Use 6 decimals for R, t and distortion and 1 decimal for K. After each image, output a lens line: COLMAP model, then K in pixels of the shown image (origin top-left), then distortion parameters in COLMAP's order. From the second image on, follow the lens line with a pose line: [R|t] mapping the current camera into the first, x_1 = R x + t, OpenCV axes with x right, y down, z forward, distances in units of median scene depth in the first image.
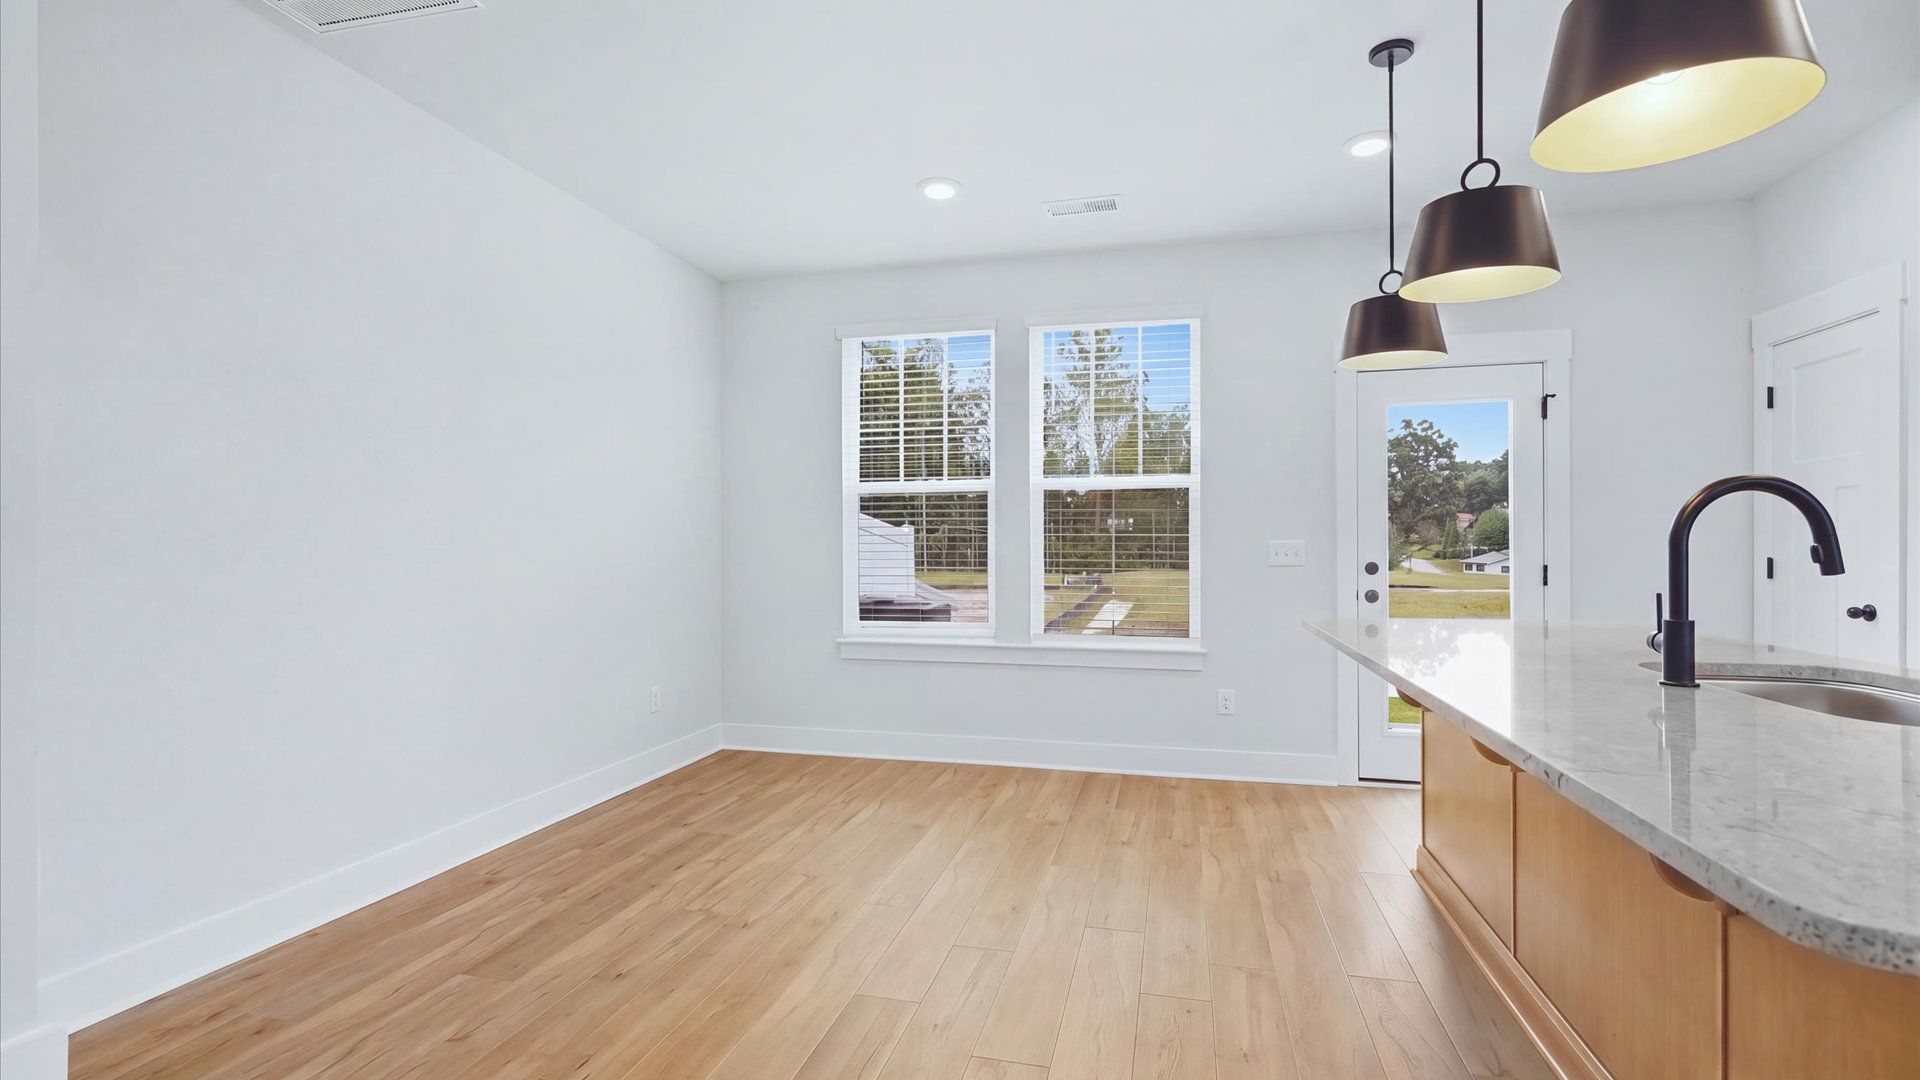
lens RADIAL K [[863.0, 0, 963.2], [0, 863.0, 547.9], [0, 0, 1]] dist [0.000870, -0.000351]
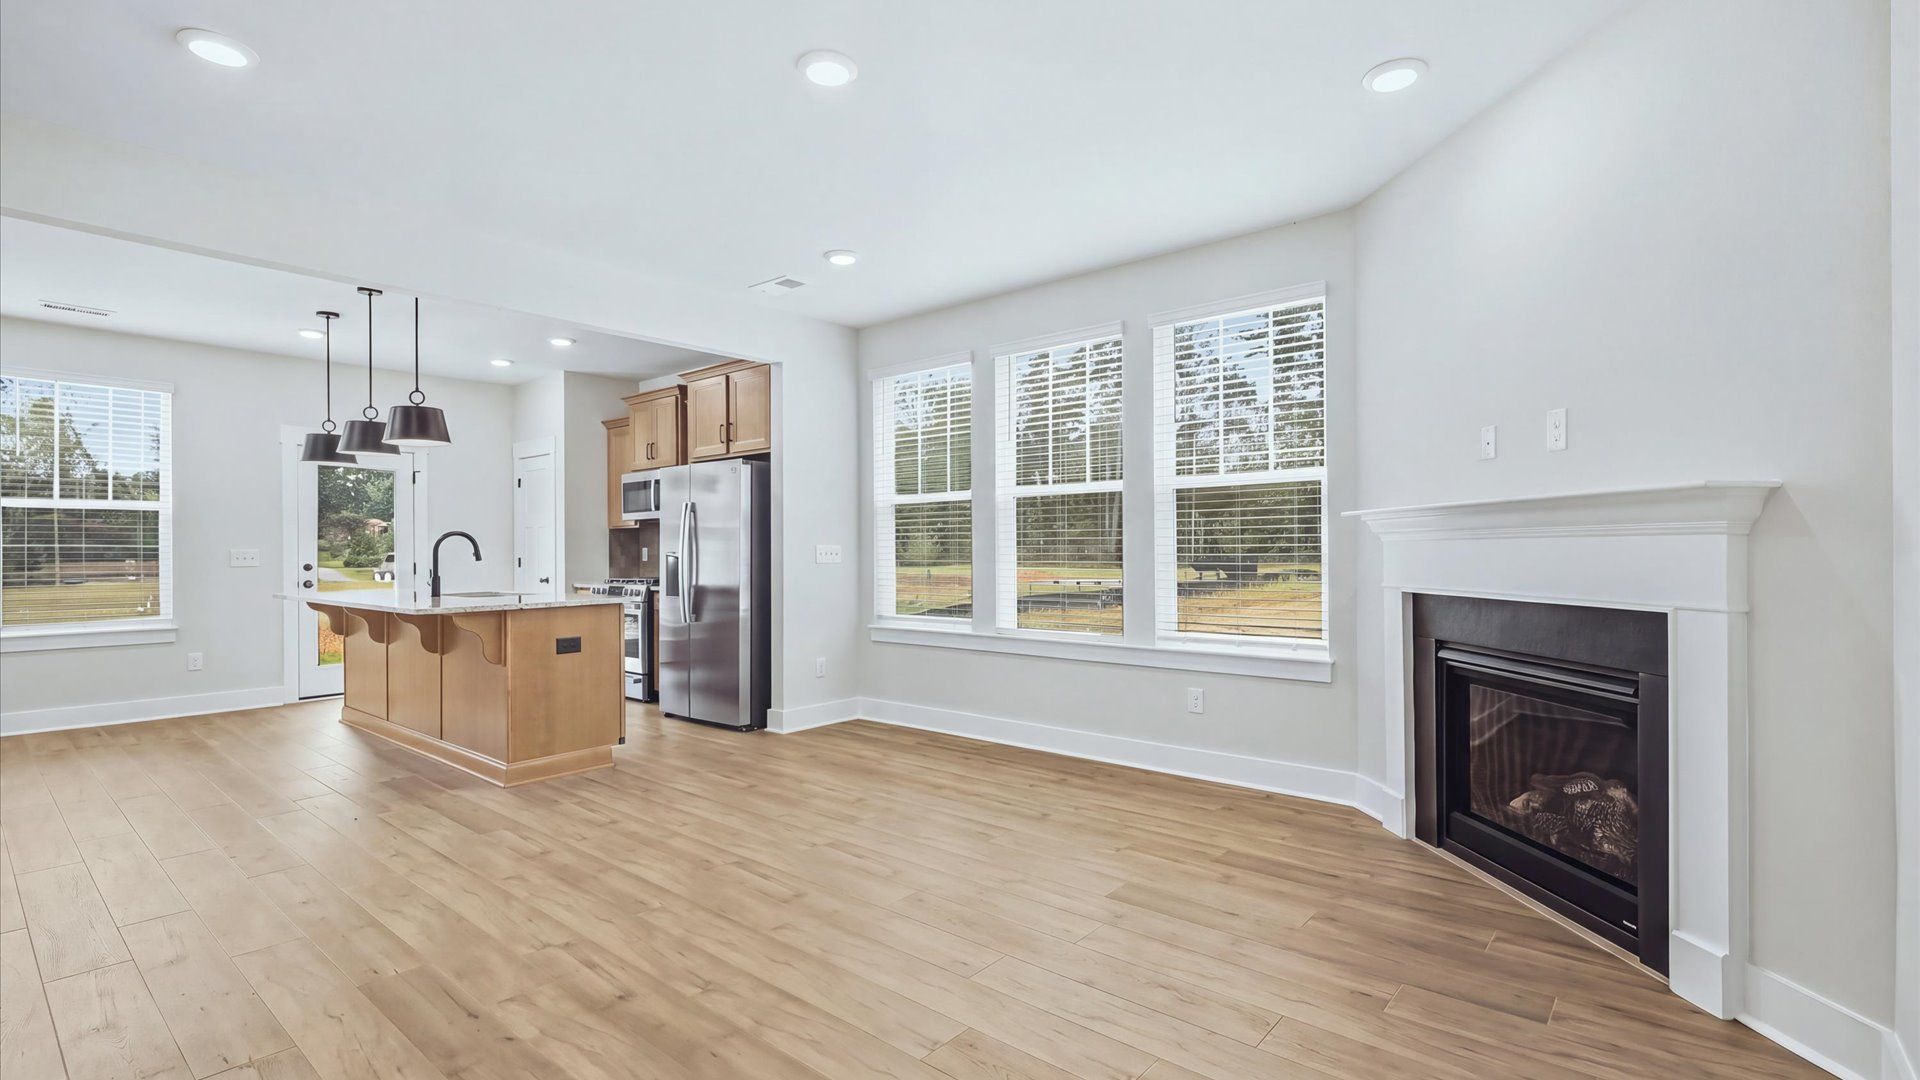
lens RADIAL K [[863.0, 0, 963.2], [0, 863.0, 547.9], [0, 0, 1]] dist [0.000870, -0.000351]
pose [[0.432817, 0.001026, 0.901481, -0.446724], [0.005585, 0.999977, -0.003819, 0.001096], [-0.901465, 0.006688, 0.432801, -0.794927]]
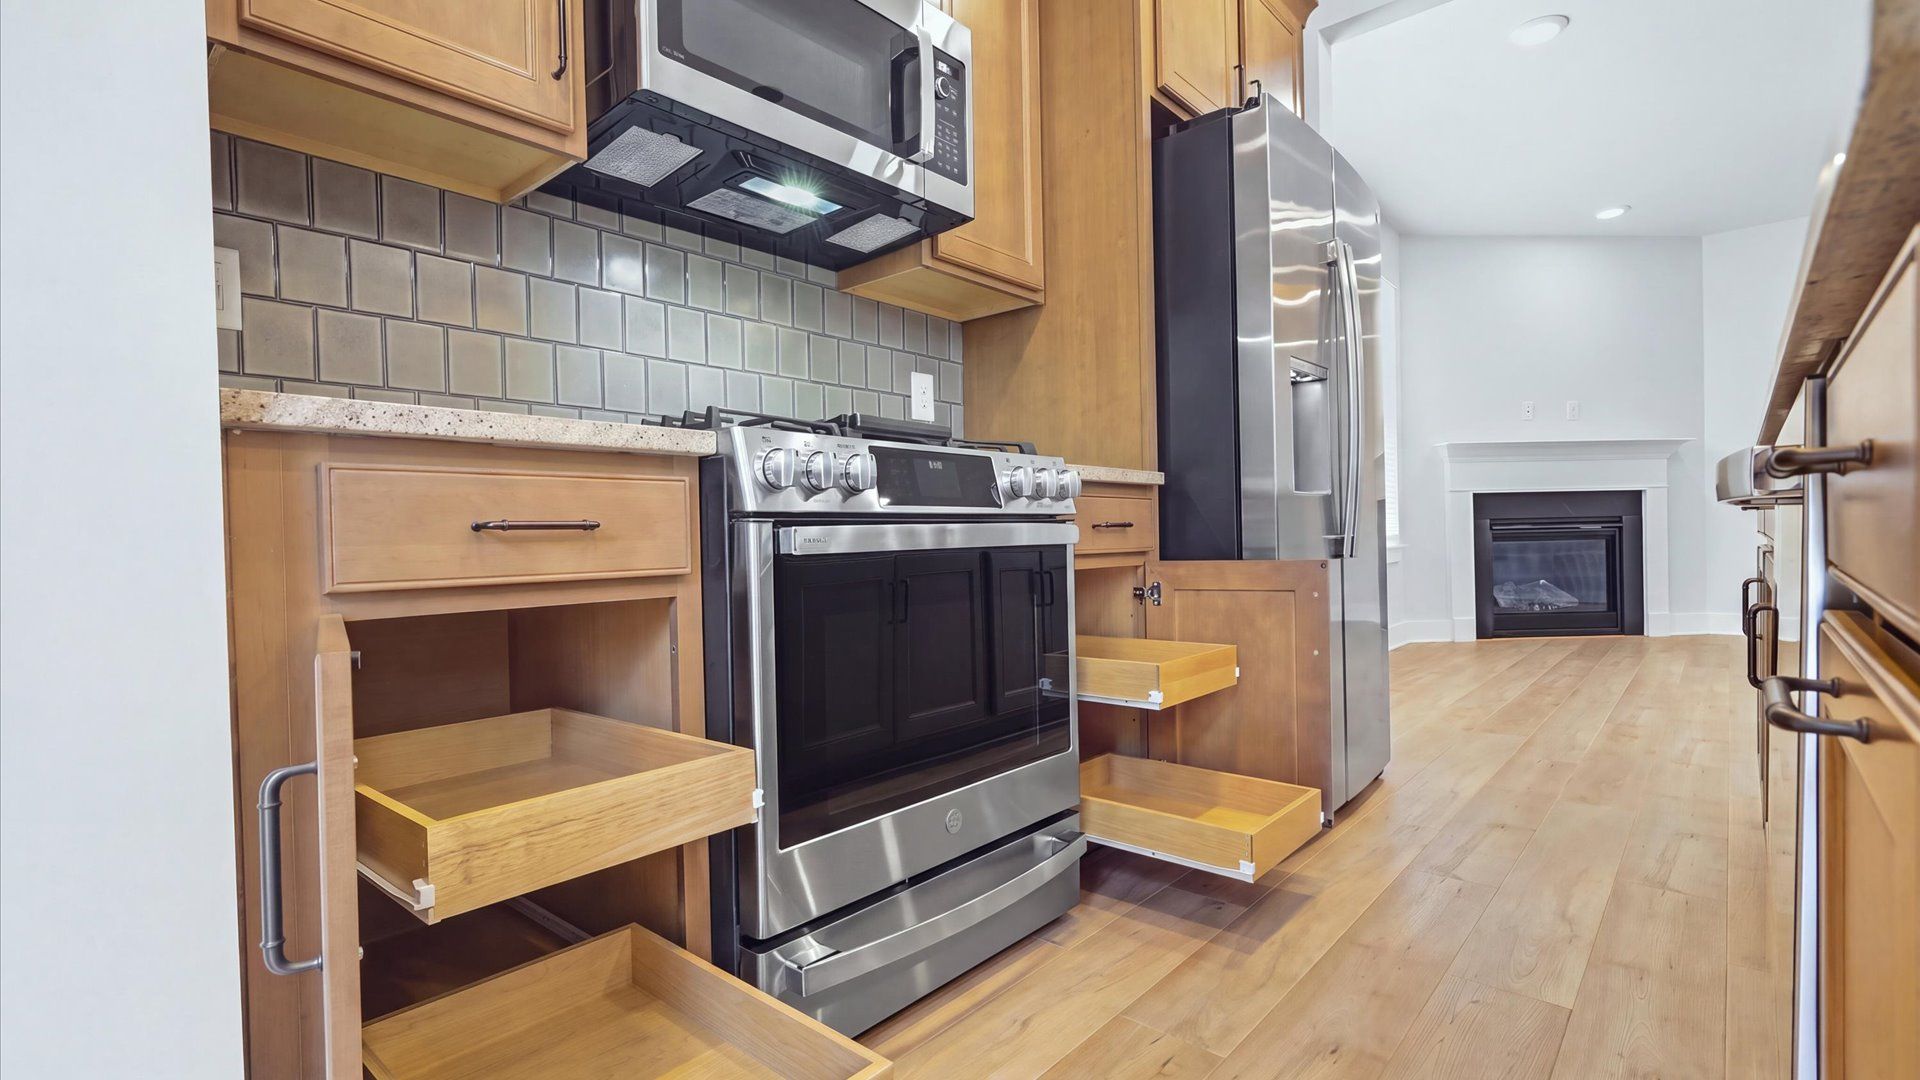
lens RADIAL K [[863.0, 0, 963.2], [0, 863.0, 547.9], [0, 0, 1]] dist [0.000870, -0.000351]
pose [[-0.897573, 0.013777, 0.440650, 3.409271], [0.020856, 0.999719, 0.011226, 0.351263], [-0.440372, 0.019266, -0.897609, 4.906916]]
